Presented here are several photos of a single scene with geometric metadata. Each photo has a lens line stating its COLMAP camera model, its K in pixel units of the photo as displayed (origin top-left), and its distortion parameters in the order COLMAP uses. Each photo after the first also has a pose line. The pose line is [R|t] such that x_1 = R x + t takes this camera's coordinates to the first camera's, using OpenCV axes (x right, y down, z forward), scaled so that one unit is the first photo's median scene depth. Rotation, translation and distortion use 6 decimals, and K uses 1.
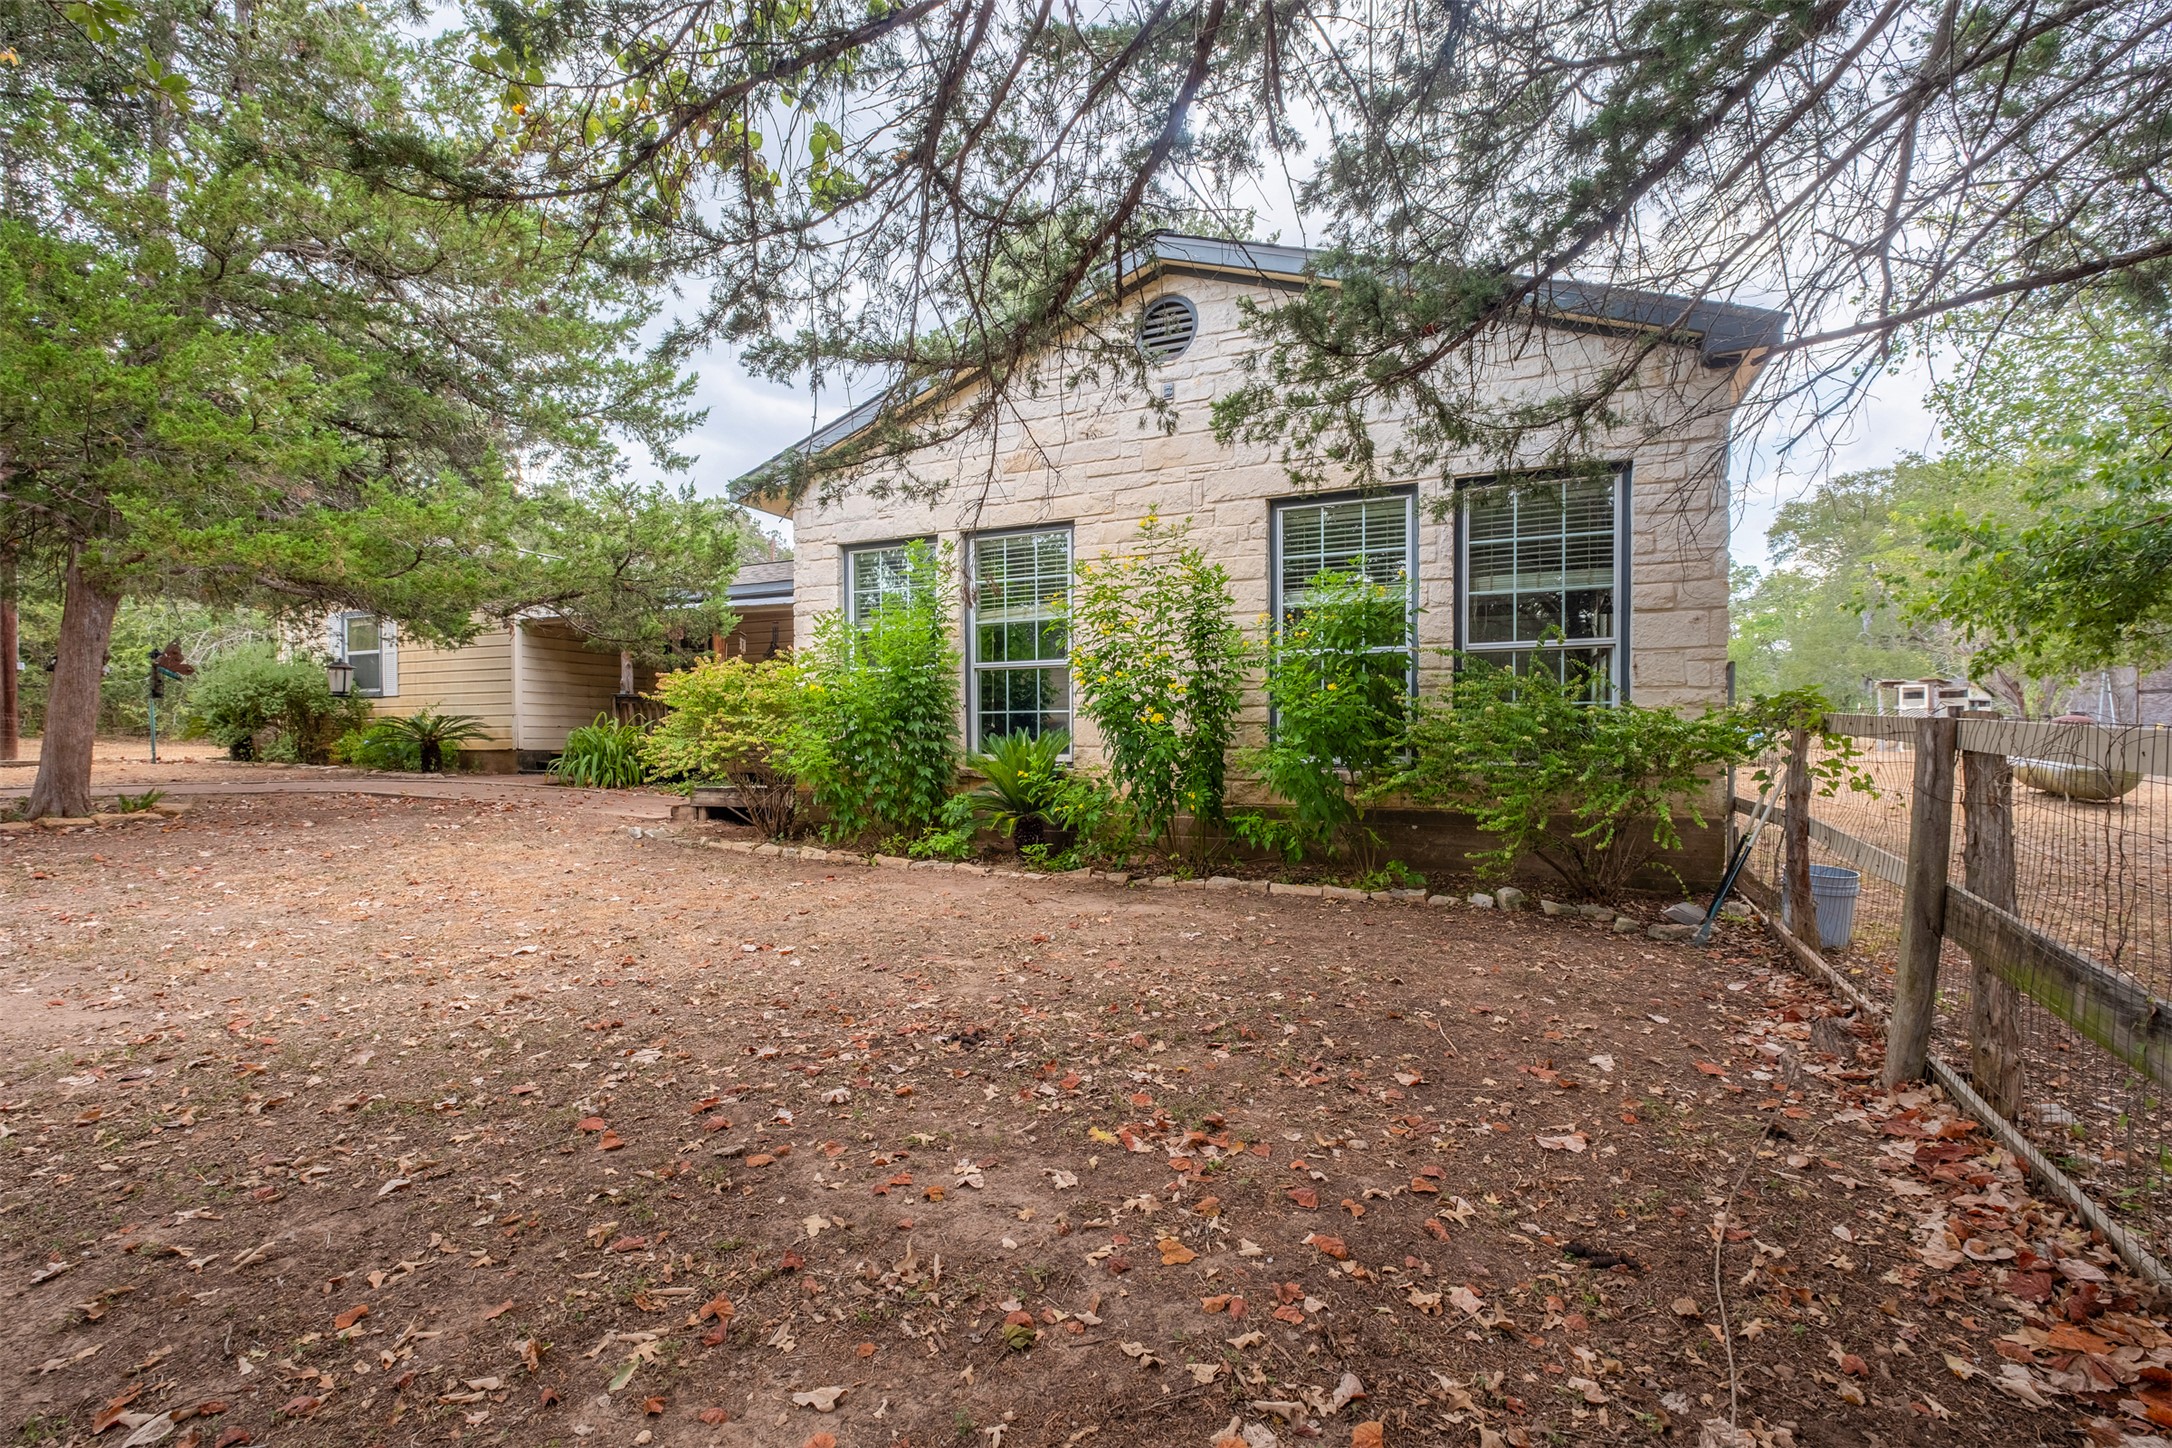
lens RADIAL K [[940.9, 0, 1104.4], [0, 940.9, 735.3], [0, 0, 1]] dist [-0.002572, -0.003054]
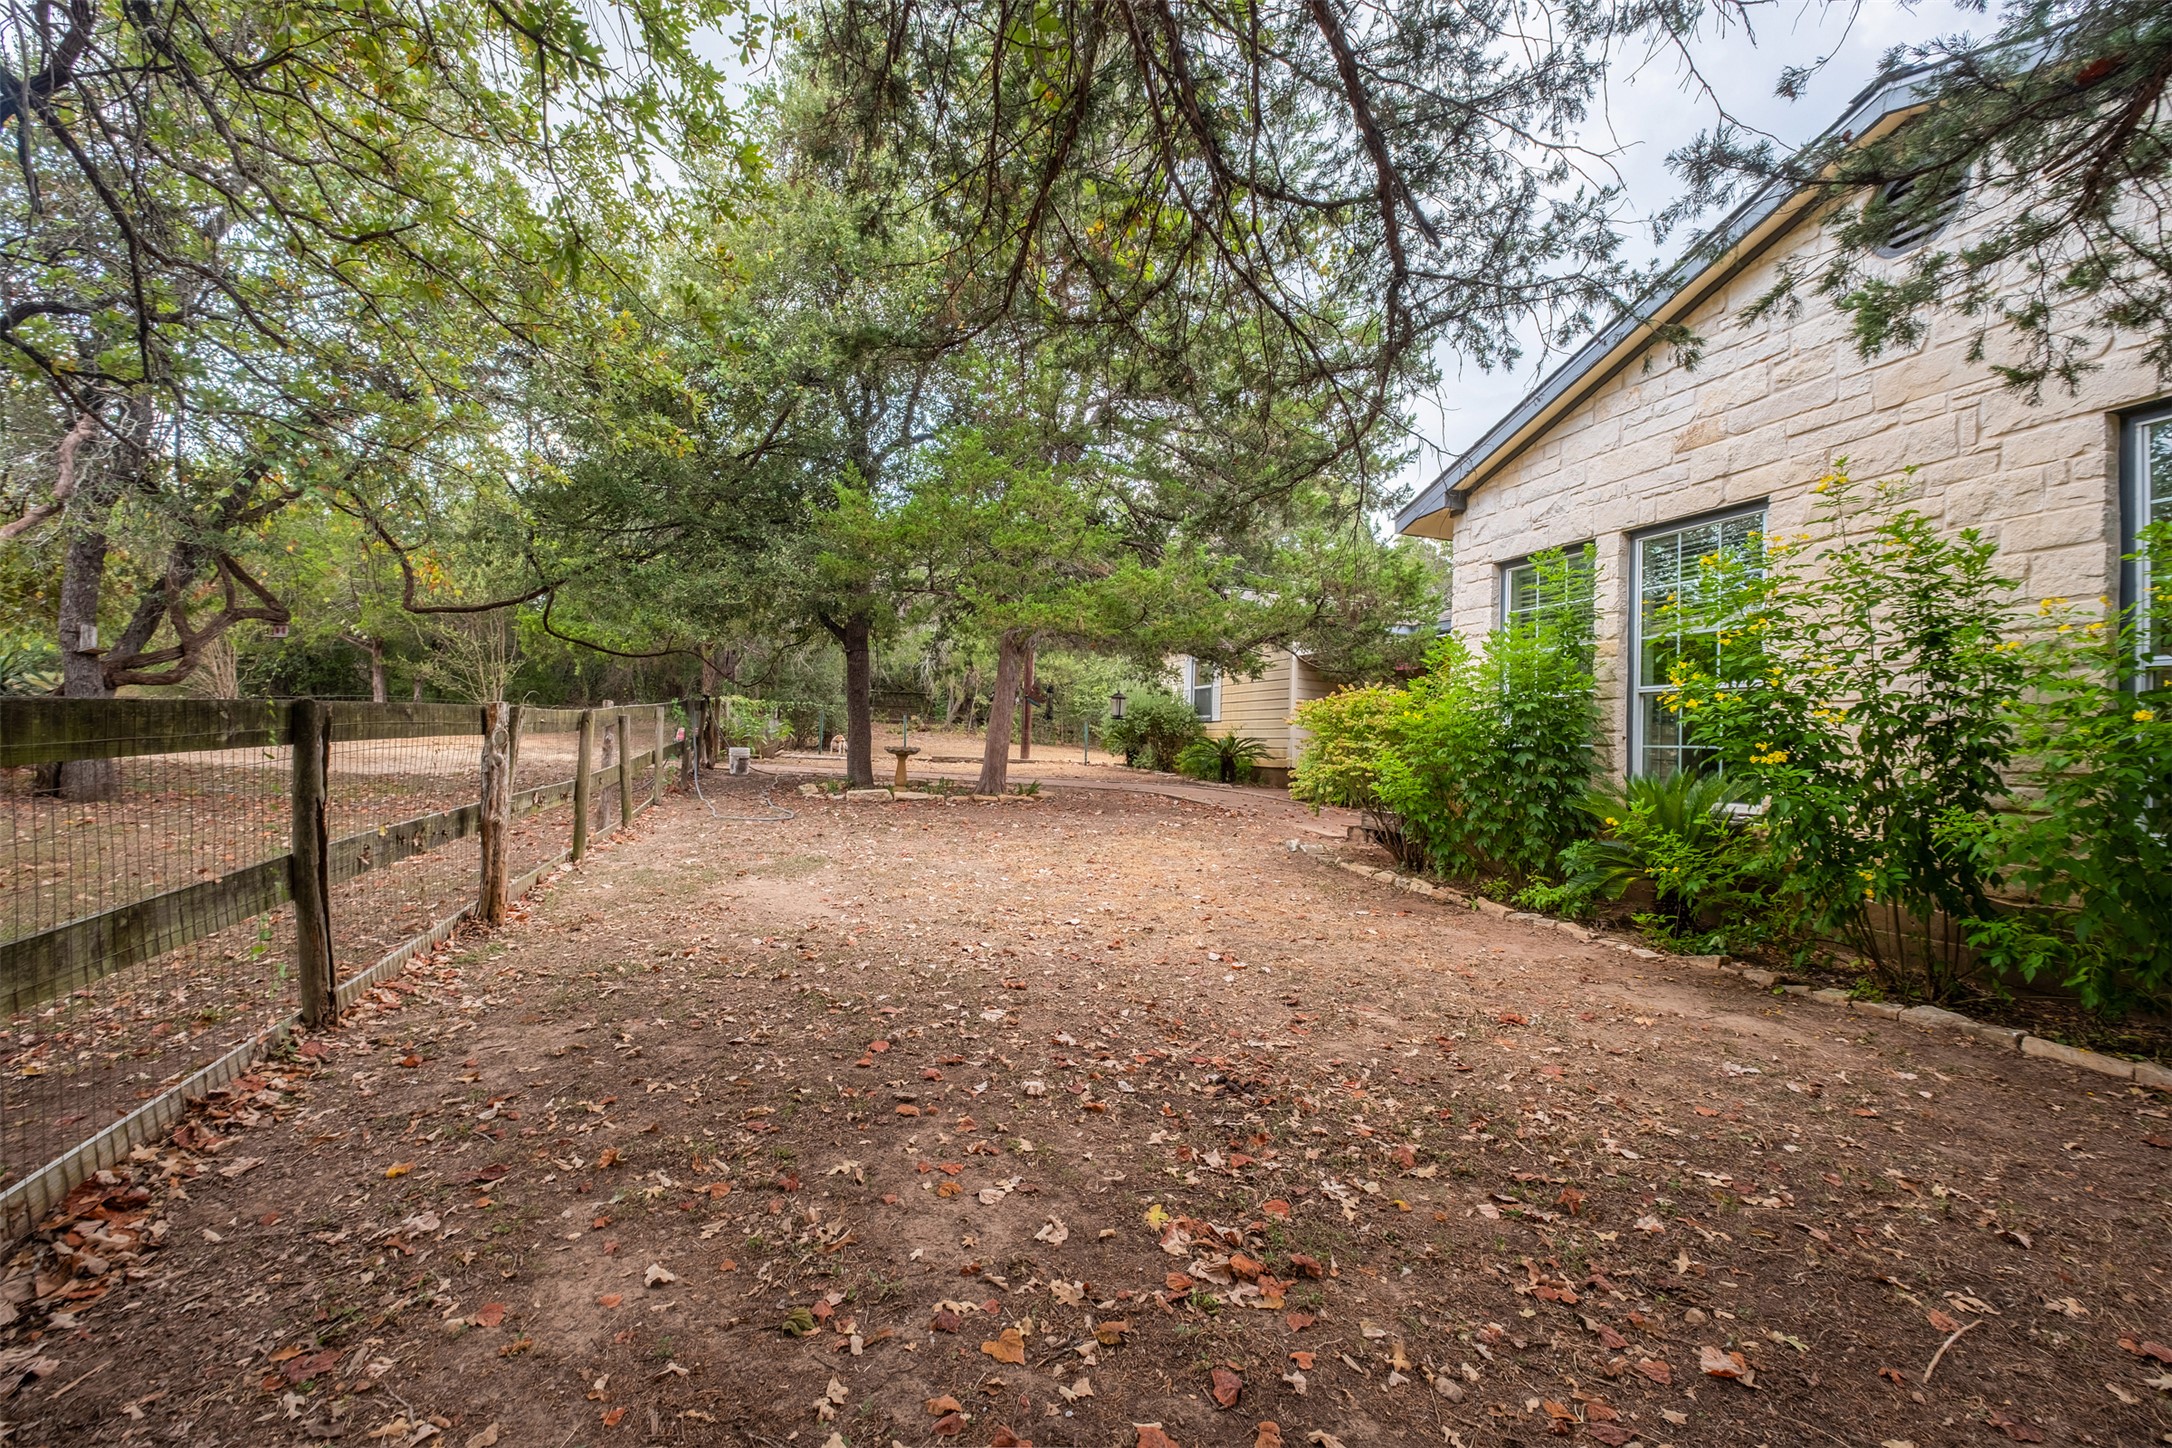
lens RADIAL K [[940.9, 0, 1102.1], [0, 940.9, 718.1], [0, 0, 1]] dist [-0.002572, -0.003054]
pose [[0.661431, 0.008844, -0.749954, 0.378550], [-0.046778, 0.998470, -0.029482, -0.005404], [0.748546, 0.054582, 0.660833, 0.220758]]
